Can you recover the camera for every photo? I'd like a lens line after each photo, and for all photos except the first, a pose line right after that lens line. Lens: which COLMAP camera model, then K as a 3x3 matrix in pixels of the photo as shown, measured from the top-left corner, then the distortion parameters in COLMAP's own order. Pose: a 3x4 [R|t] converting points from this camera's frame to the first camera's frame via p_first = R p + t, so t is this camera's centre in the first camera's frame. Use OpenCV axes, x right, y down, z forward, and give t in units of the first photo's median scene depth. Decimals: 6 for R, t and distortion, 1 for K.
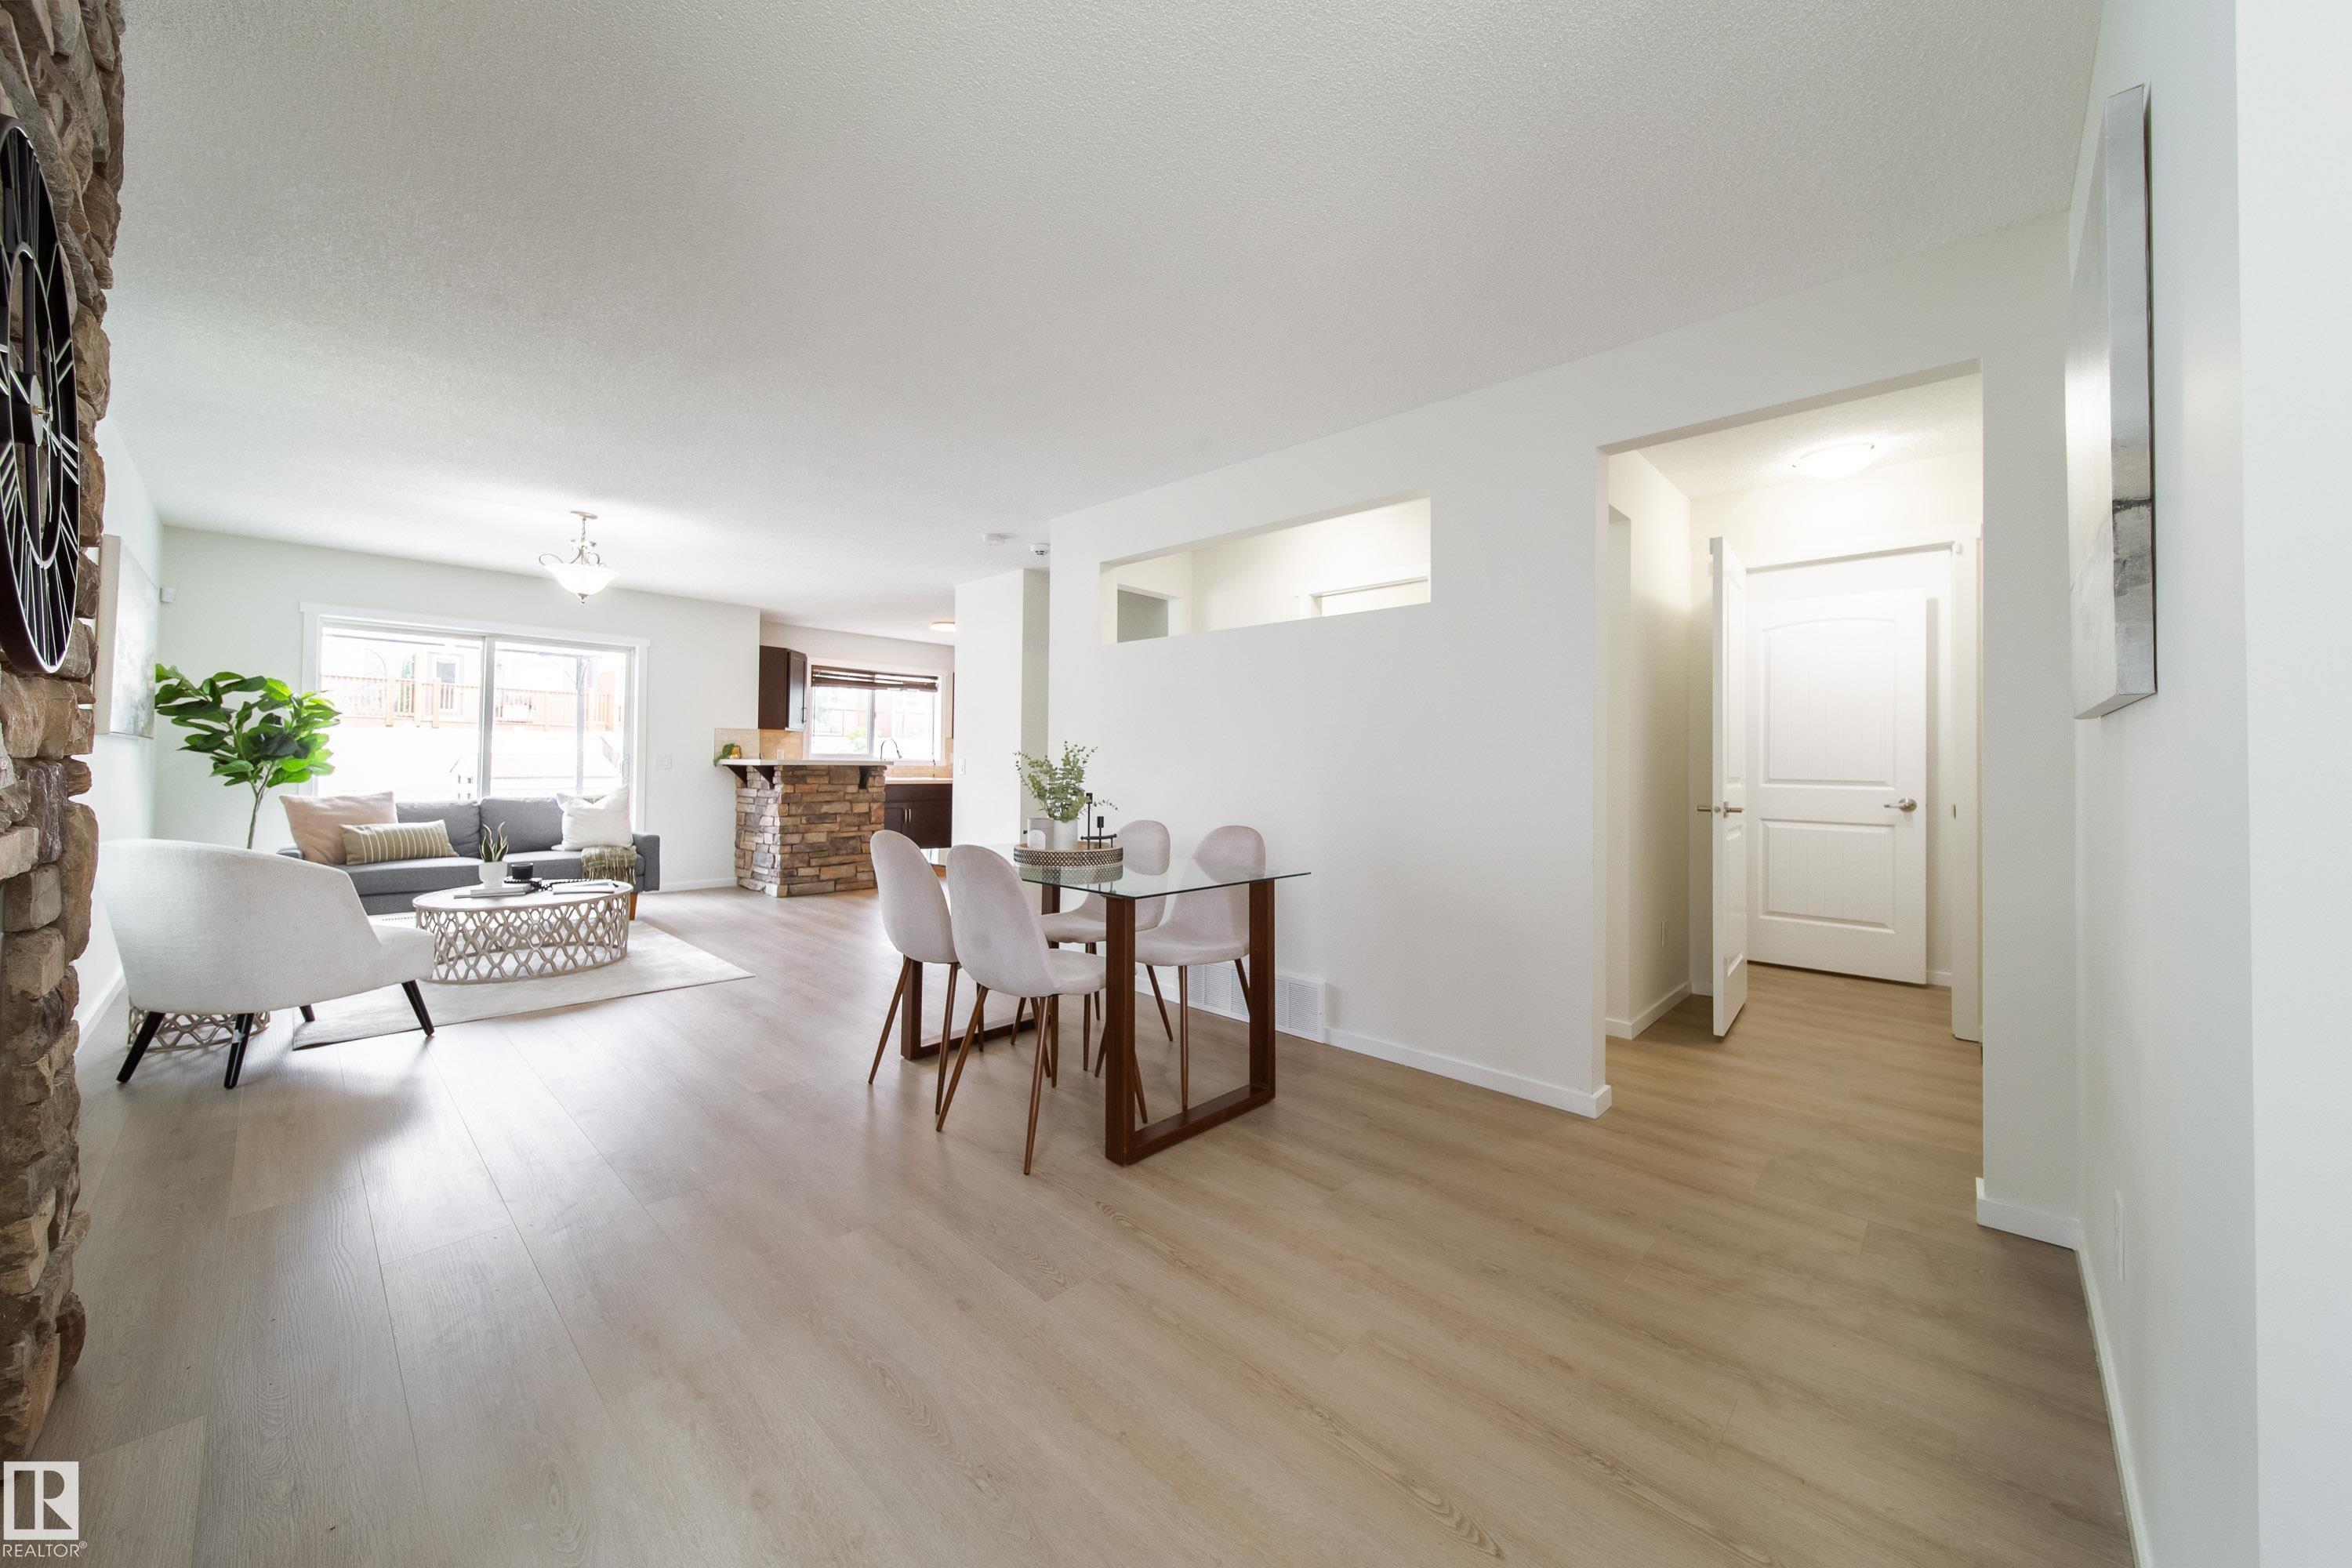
lens RADIAL K [[842.5, 0, 1176.0], [0, 842.5, 747.5], [0, 0, 1]] dist [0.004515, -0.001888]
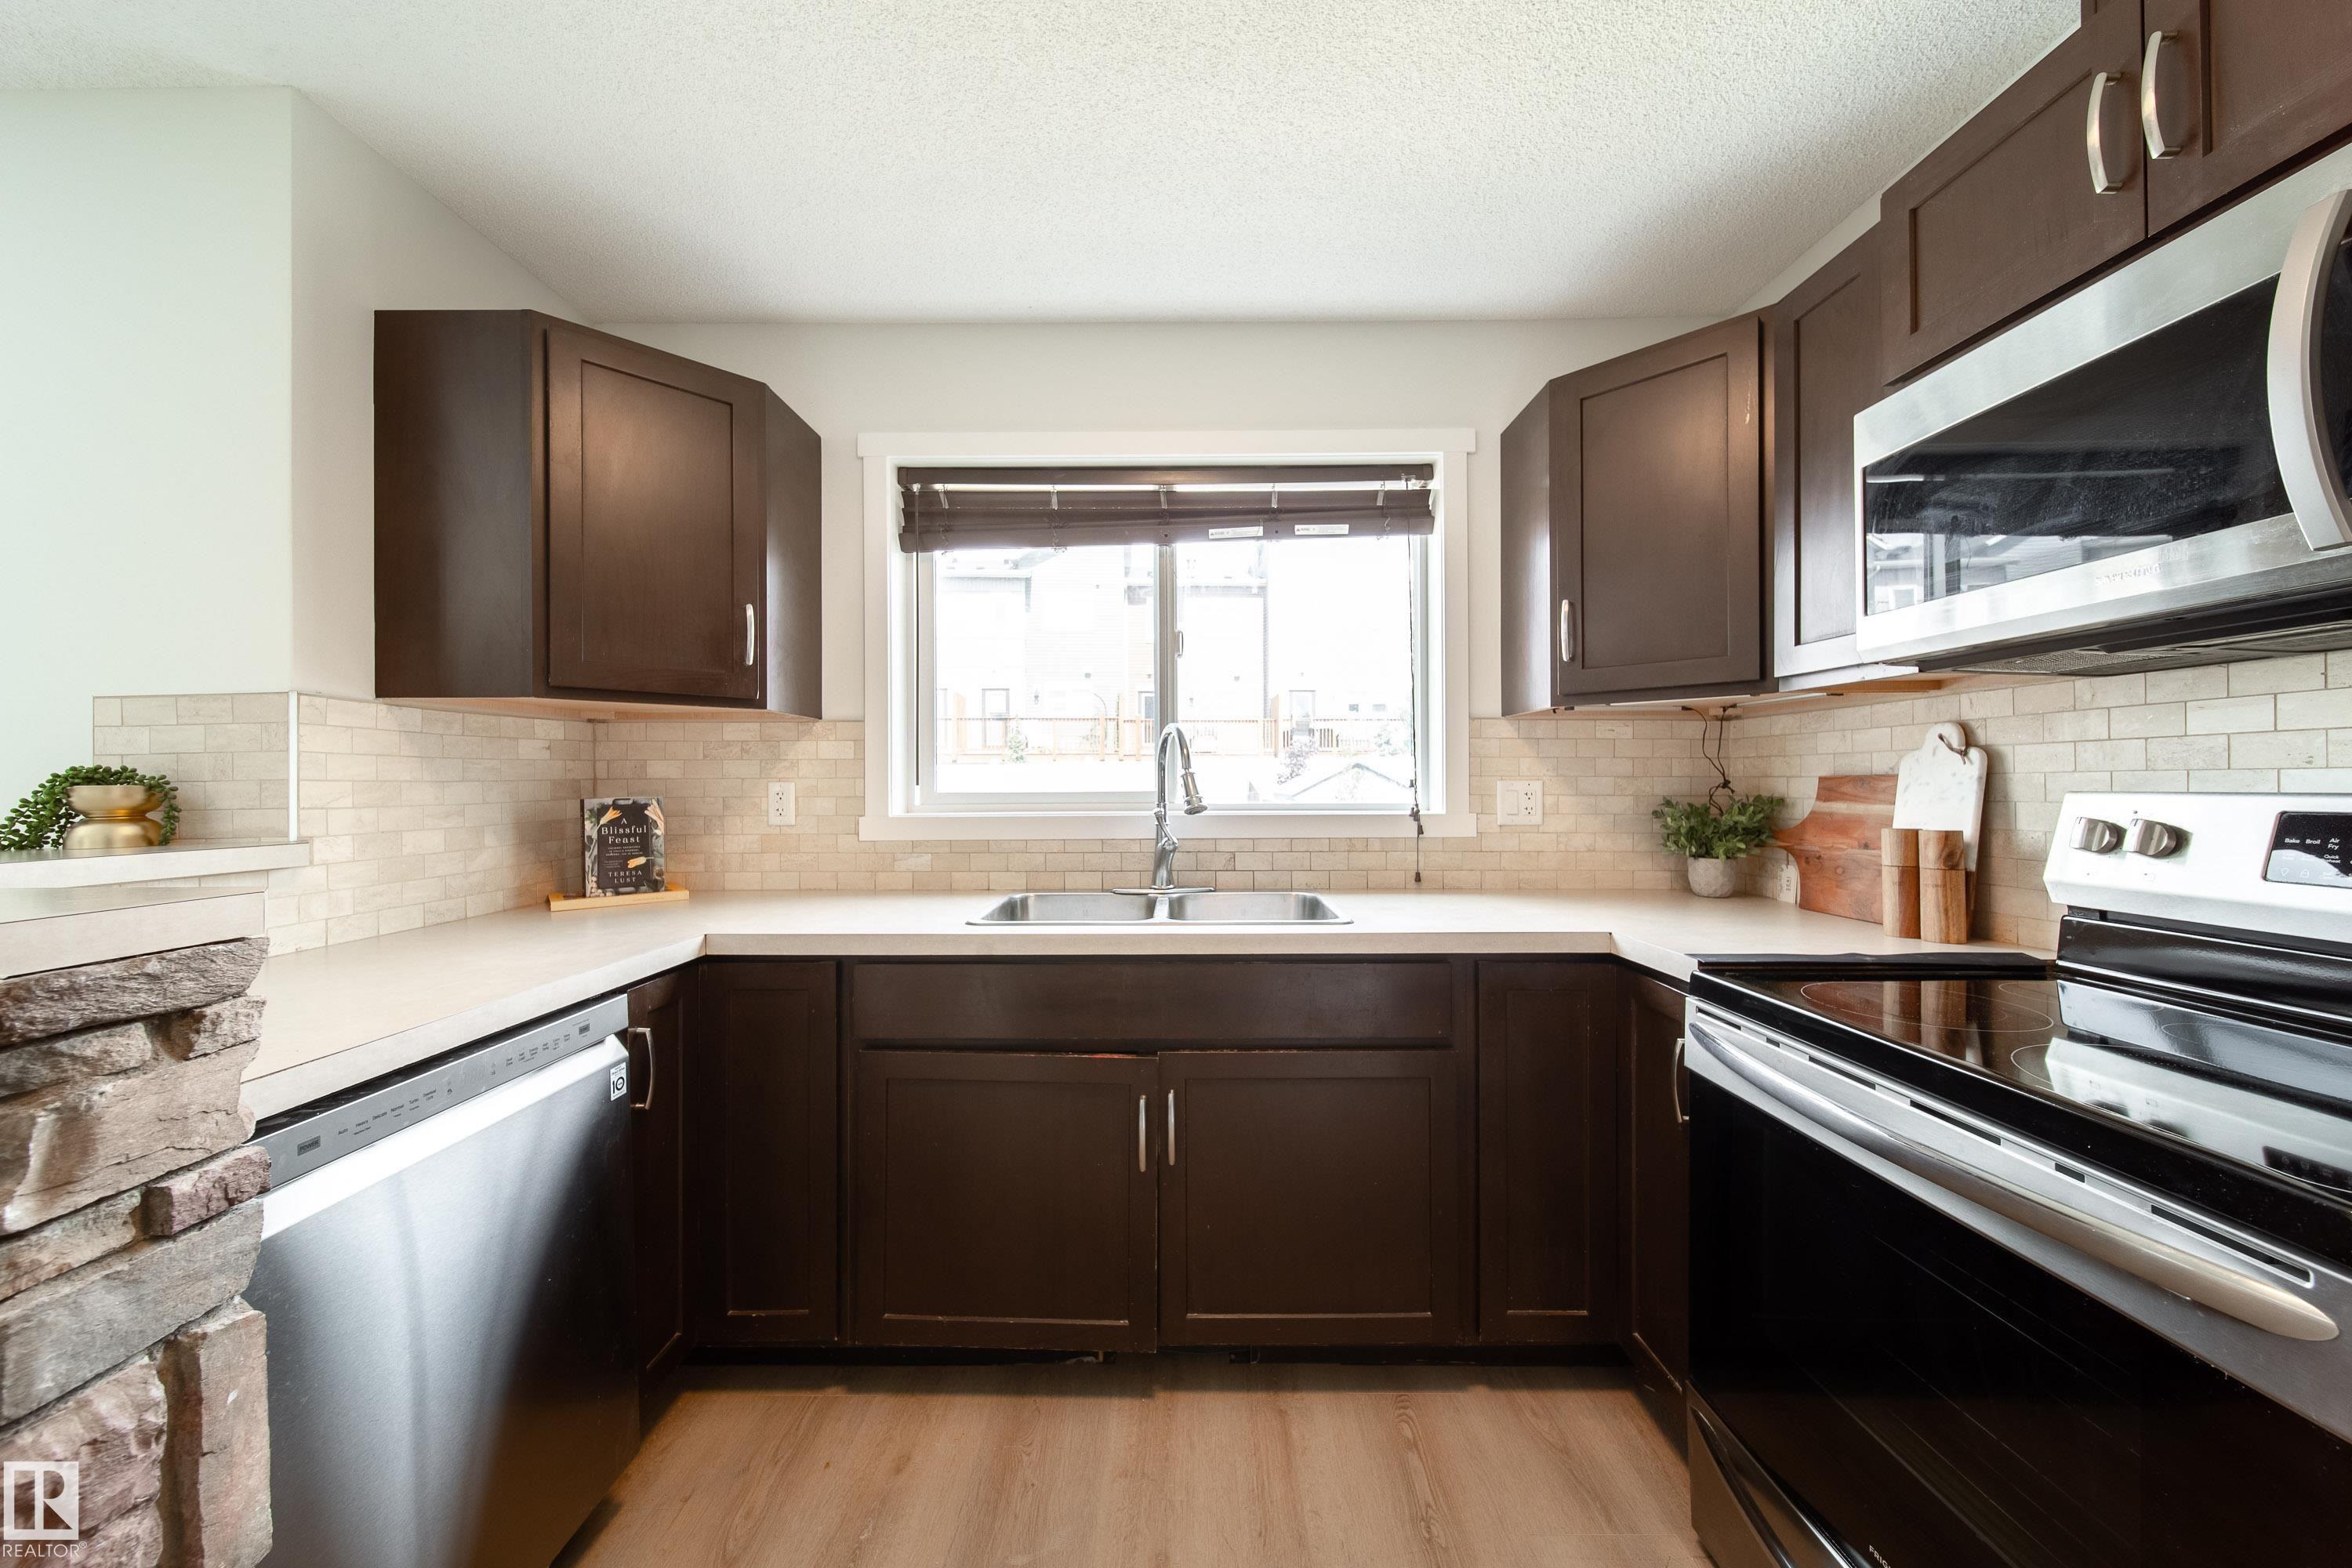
lens RADIAL K [[842.5, 0, 1182.3], [0, 842.5, 779.9], [0, 0, 1]] dist [0.004515, -0.001888]
pose [[0.681609, -0.018501, -0.731483, -0.257781], [0.027739, 0.999615, 0.000565, 0.006274], [0.731191, -0.020676, 0.681860, 1.277453]]
